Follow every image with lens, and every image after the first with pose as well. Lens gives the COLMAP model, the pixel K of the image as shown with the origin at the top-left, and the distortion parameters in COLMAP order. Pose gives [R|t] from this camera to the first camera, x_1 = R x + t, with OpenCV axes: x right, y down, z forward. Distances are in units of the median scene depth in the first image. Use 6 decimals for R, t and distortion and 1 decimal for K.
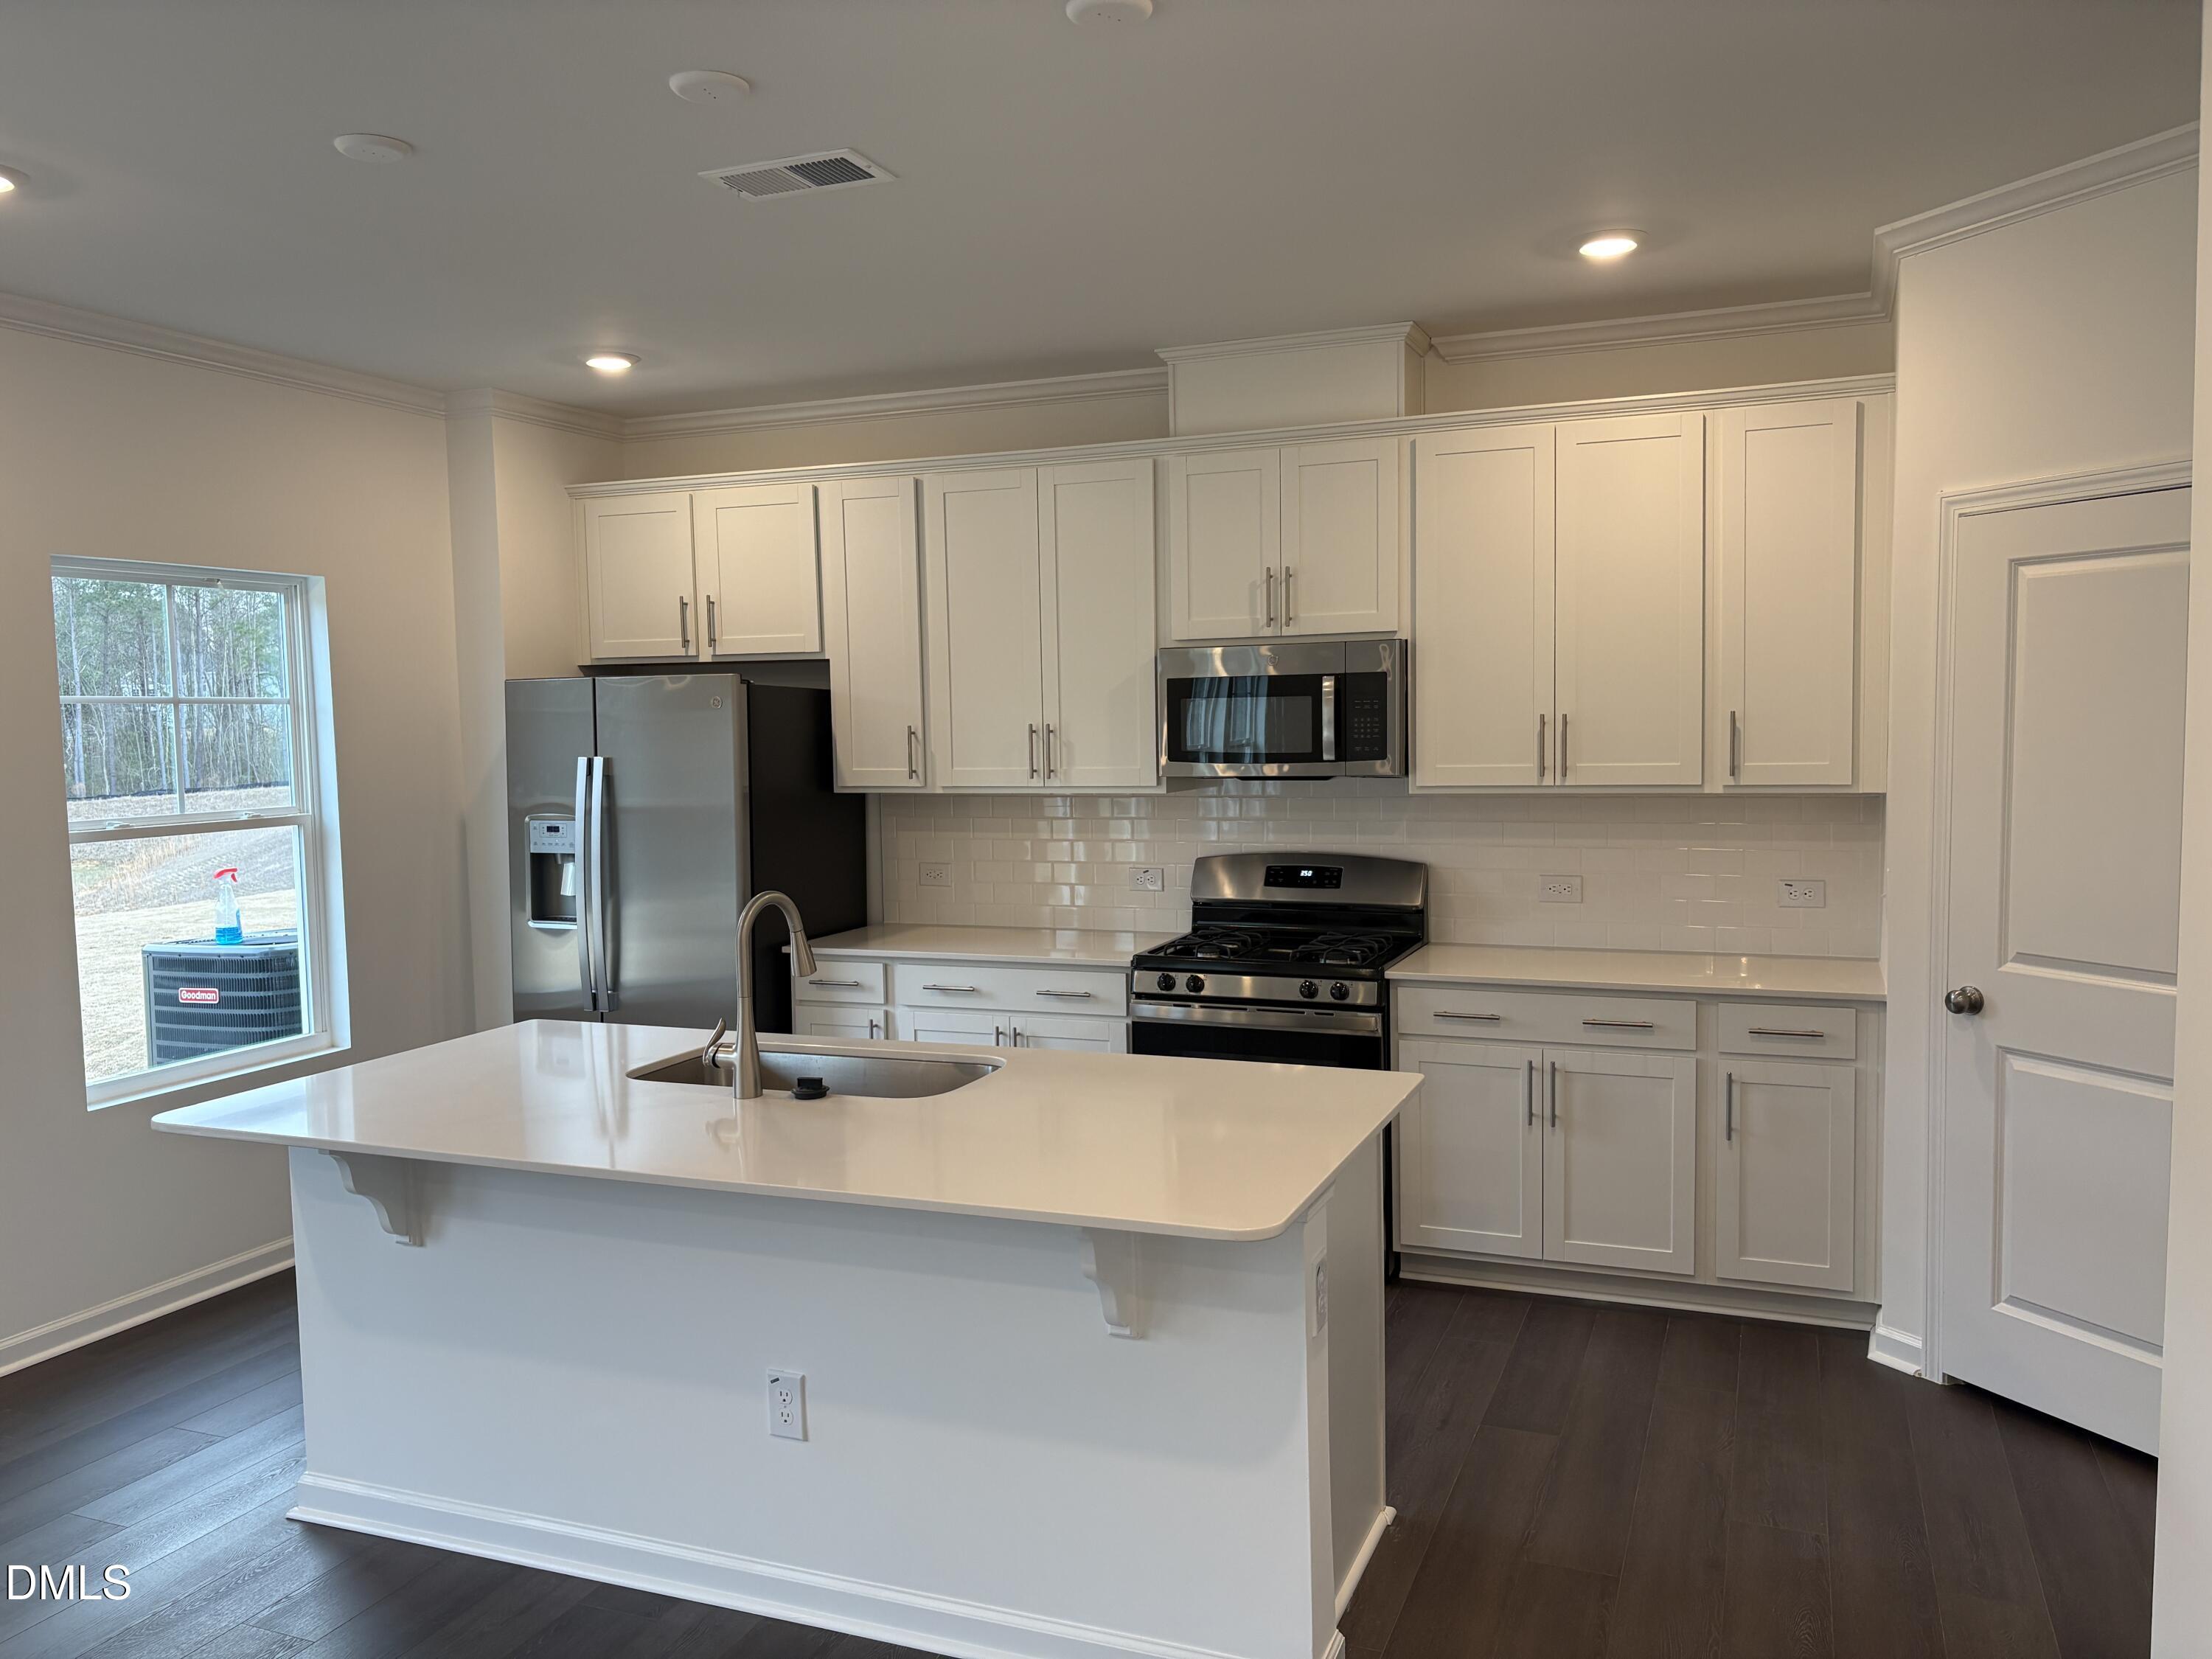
lens RADIAL K [[1657.3, 0, 1106.0], [0, 1657.3, 829.5], [0, 0, 1]] dist [0.043067, -0.006961]
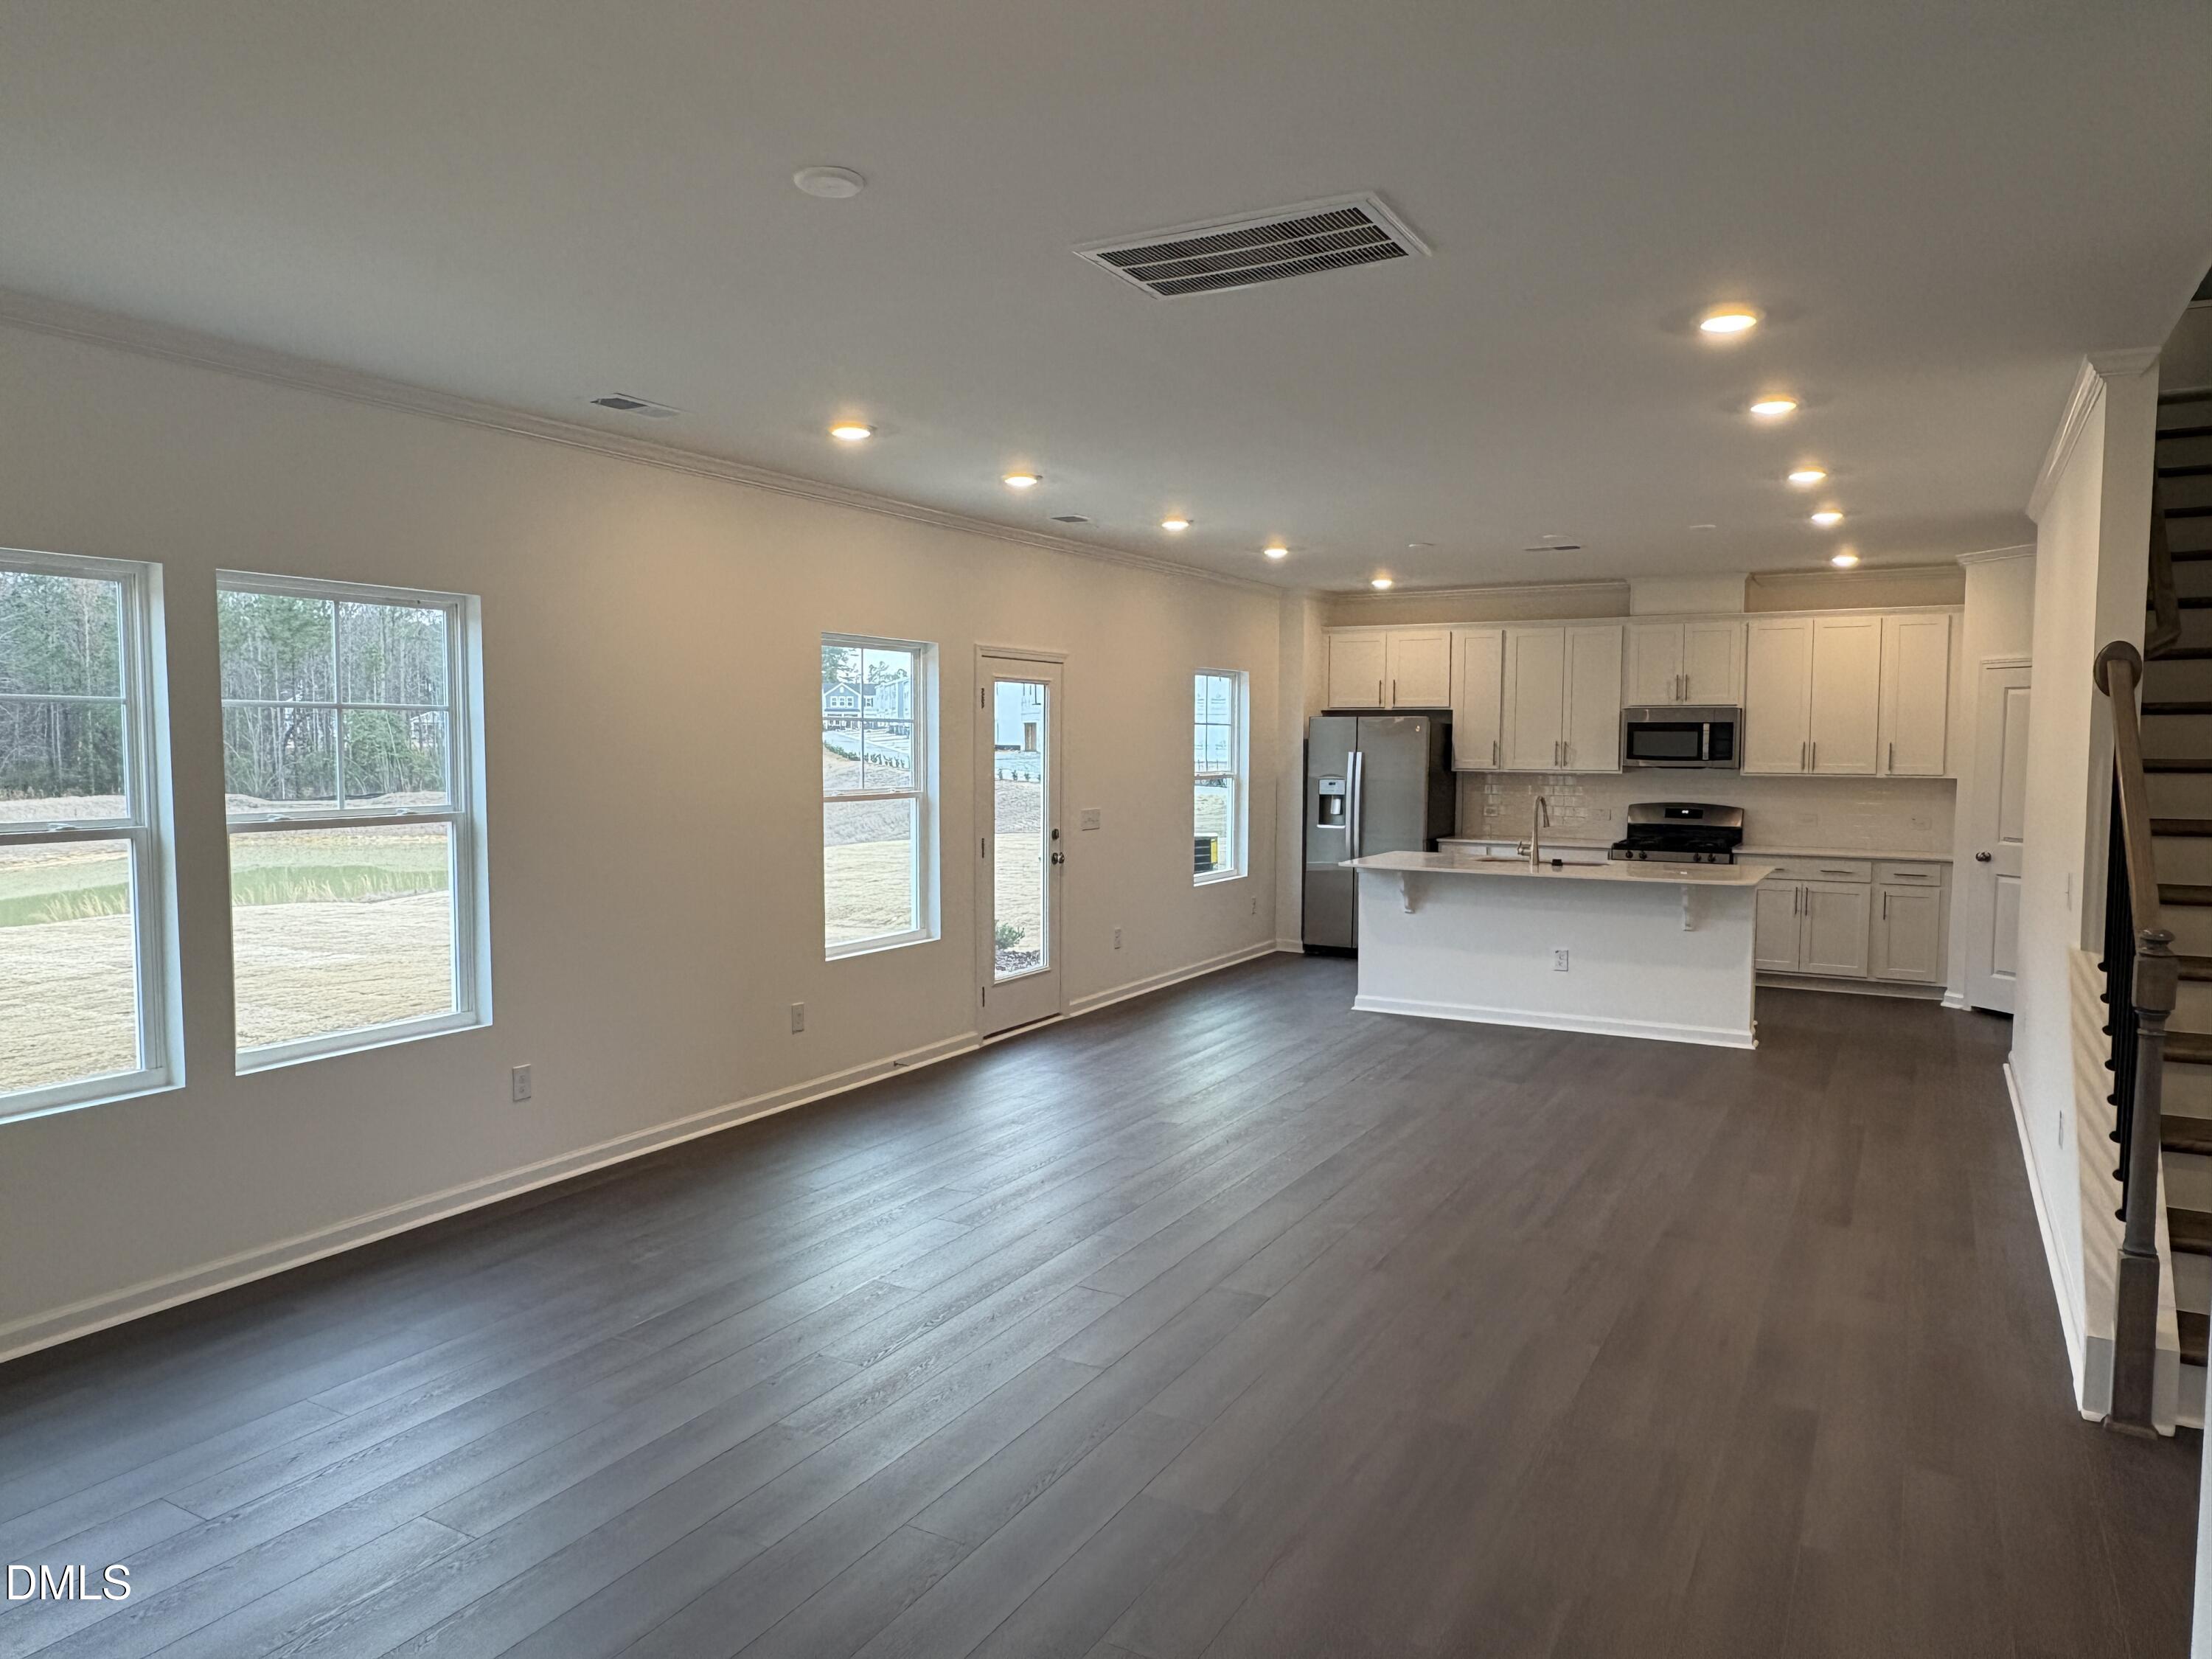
lens RADIAL K [[1418.8, 0, 1106.0], [0, 1418.8, 829.5], [0, 0, 1]] dist [-0.004138, -0.001072]
pose [[0.990983, 0.031050, -0.130341, -0.424222], [-0.031845, 0.999485, -0.004018, 0.087939], [0.130149, 0.008132, 0.991461, -1.044592]]
